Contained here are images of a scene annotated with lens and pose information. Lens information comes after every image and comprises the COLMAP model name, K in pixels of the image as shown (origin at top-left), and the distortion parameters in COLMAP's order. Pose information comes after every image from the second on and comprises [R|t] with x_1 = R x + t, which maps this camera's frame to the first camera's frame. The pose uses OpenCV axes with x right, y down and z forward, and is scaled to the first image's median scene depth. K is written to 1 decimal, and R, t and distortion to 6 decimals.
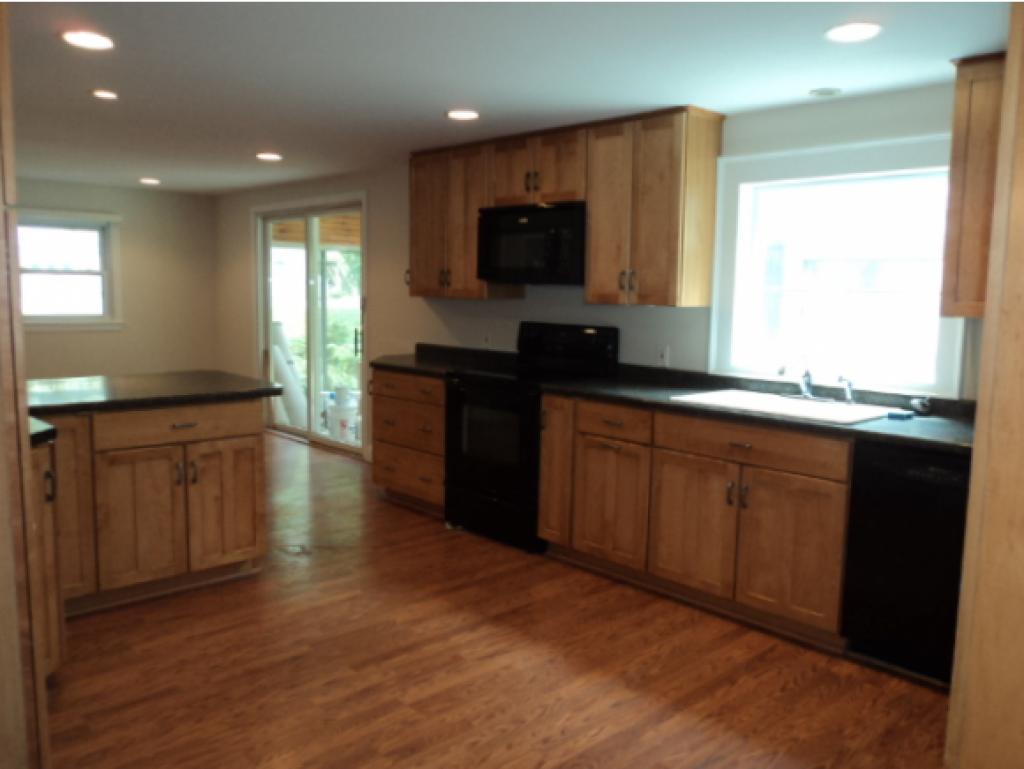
lens RADIAL K [[850.4, 0, 511.4], [0, 850.4, 389.2], [0, 0, 1]] dist [-0.002300, 0.002678]
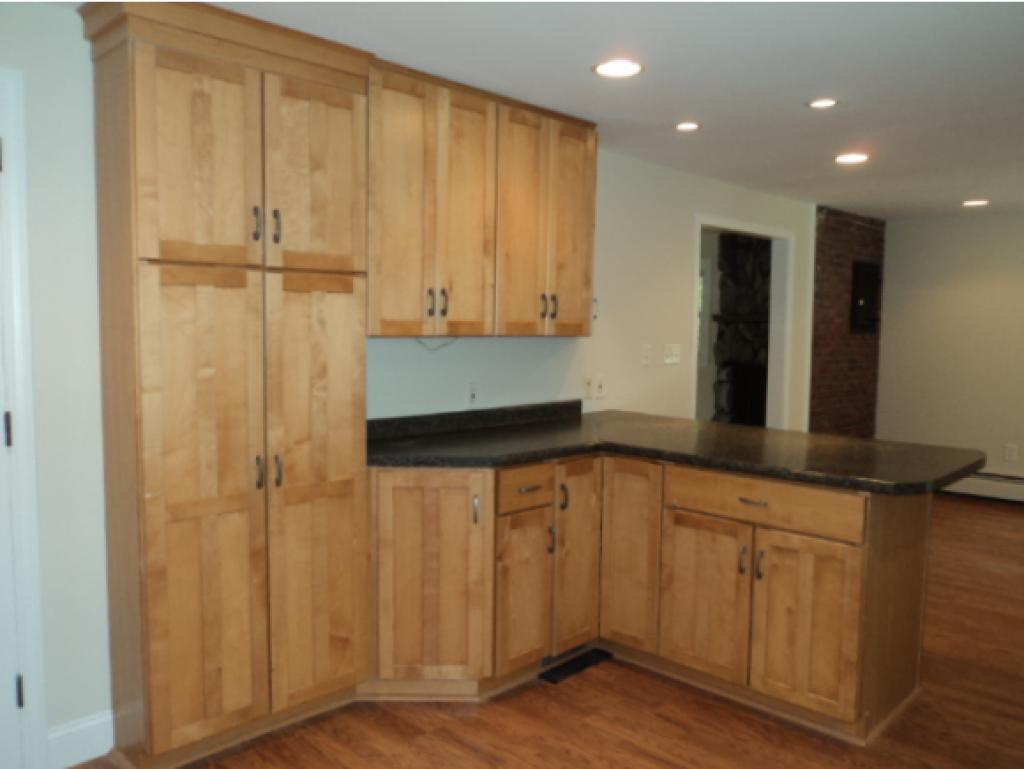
lens RADIAL K [[850.4, 0, 511.6], [0, 850.4, 387.3], [0, 0, 1]] dist [-0.002300, 0.002678]
pose [[0.054171, 0.072732, -0.995879, 0.384365], [-0.137587, 0.988374, 0.064700, -0.083127], [0.989007, 0.133515, 0.063549, 0.716996]]
